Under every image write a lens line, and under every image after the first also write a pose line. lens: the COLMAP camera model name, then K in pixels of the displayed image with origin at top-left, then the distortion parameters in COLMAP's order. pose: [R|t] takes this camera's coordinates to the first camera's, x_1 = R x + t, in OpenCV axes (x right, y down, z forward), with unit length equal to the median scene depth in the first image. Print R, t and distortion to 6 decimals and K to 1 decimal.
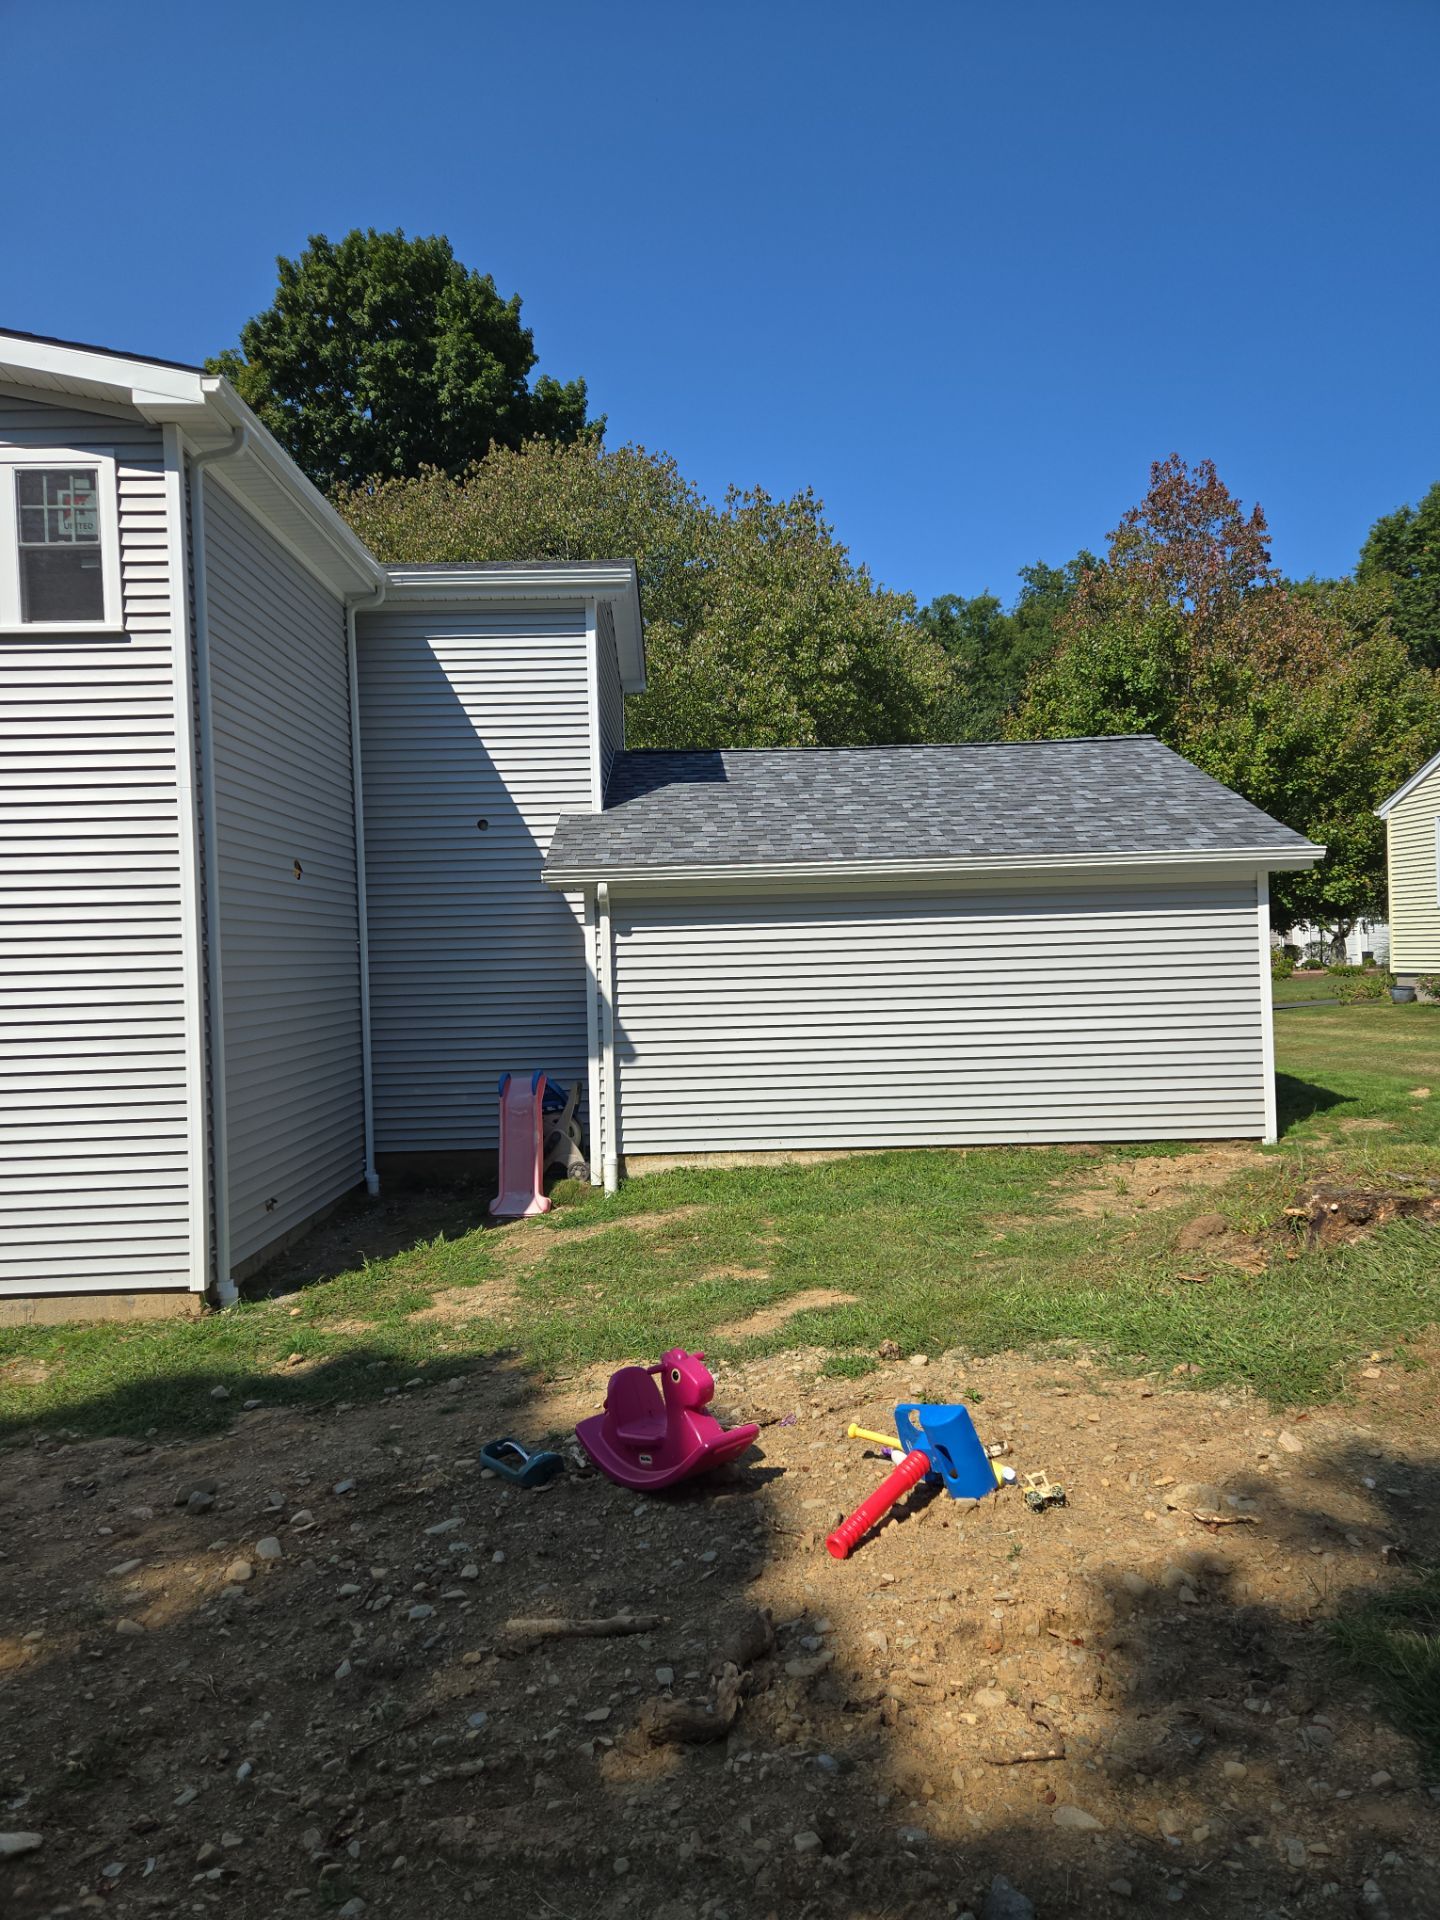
lens RADIAL K [[1274.7, 0, 719.8], [0, 1274.7, 961.8], [0, 0, 1]] dist [0.057501, -0.021520]
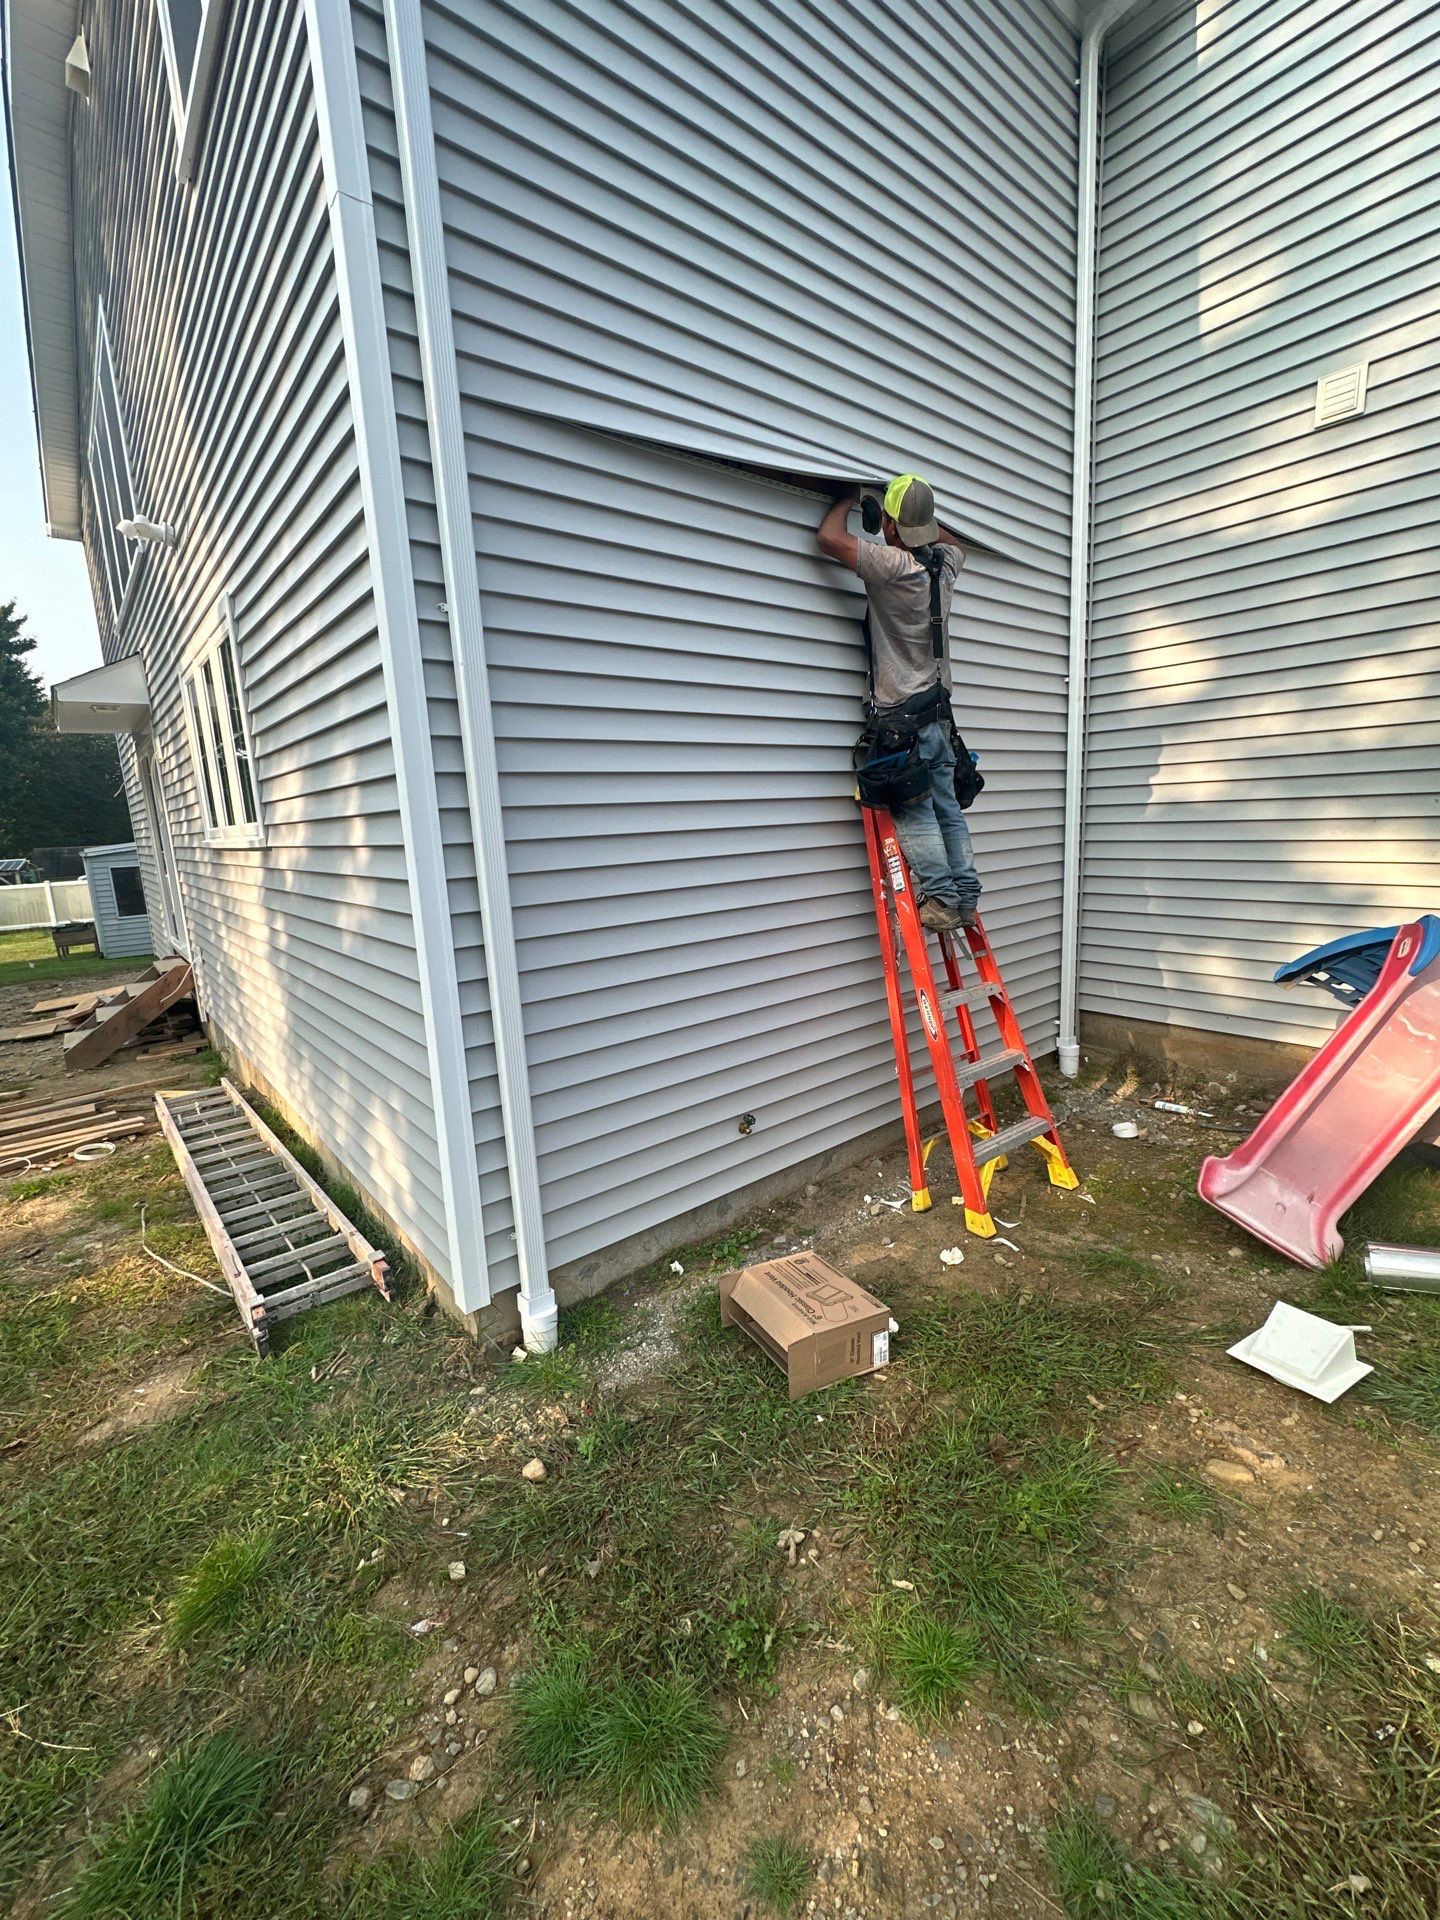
lens RADIAL K [[789.2, 0, 724.8], [0, 789.2, 957.7], [0, 0, 1]] dist [-0.001190, -0.000238]
pose [[0.635422, 0.132133, -0.760775, -0.087795], [0.022070, 0.981740, 0.188944, 0.045145], [0.771849, -0.136850, 0.620903, 0.673874]]
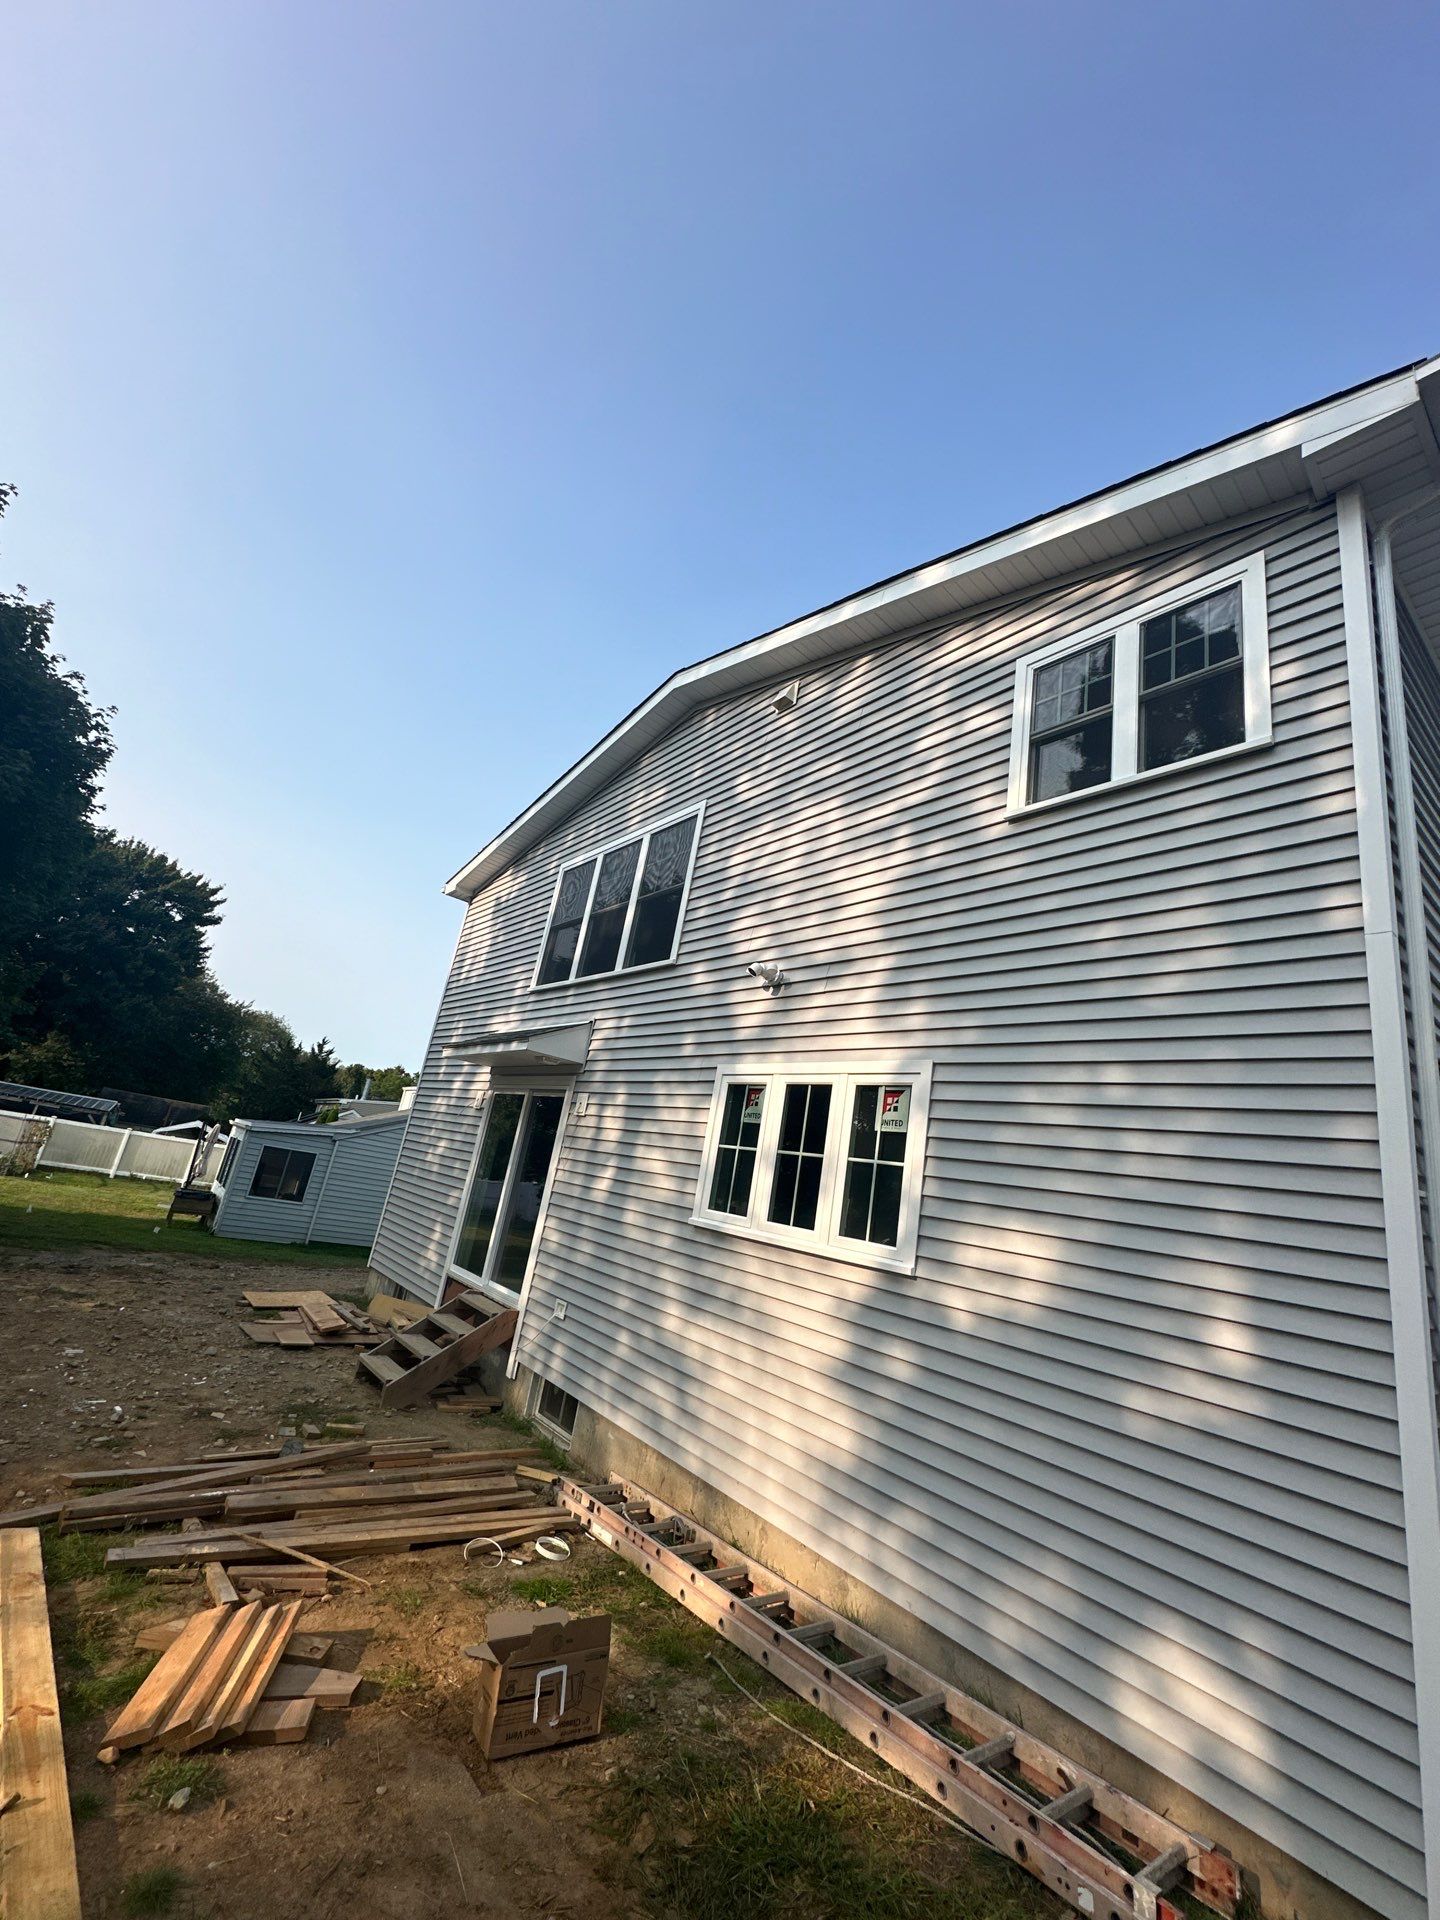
lens RADIAL K [[789.2, 0, 718.8], [0, 789.2, 955.9], [0, 0, 1]] dist [-0.001190, -0.000238]
pose [[0.614967, -0.099725, -0.782222, -0.239686], [-0.182924, 0.946871, -0.264527, 0.030265], [0.767043, 0.305762, 0.564052, 0.394797]]
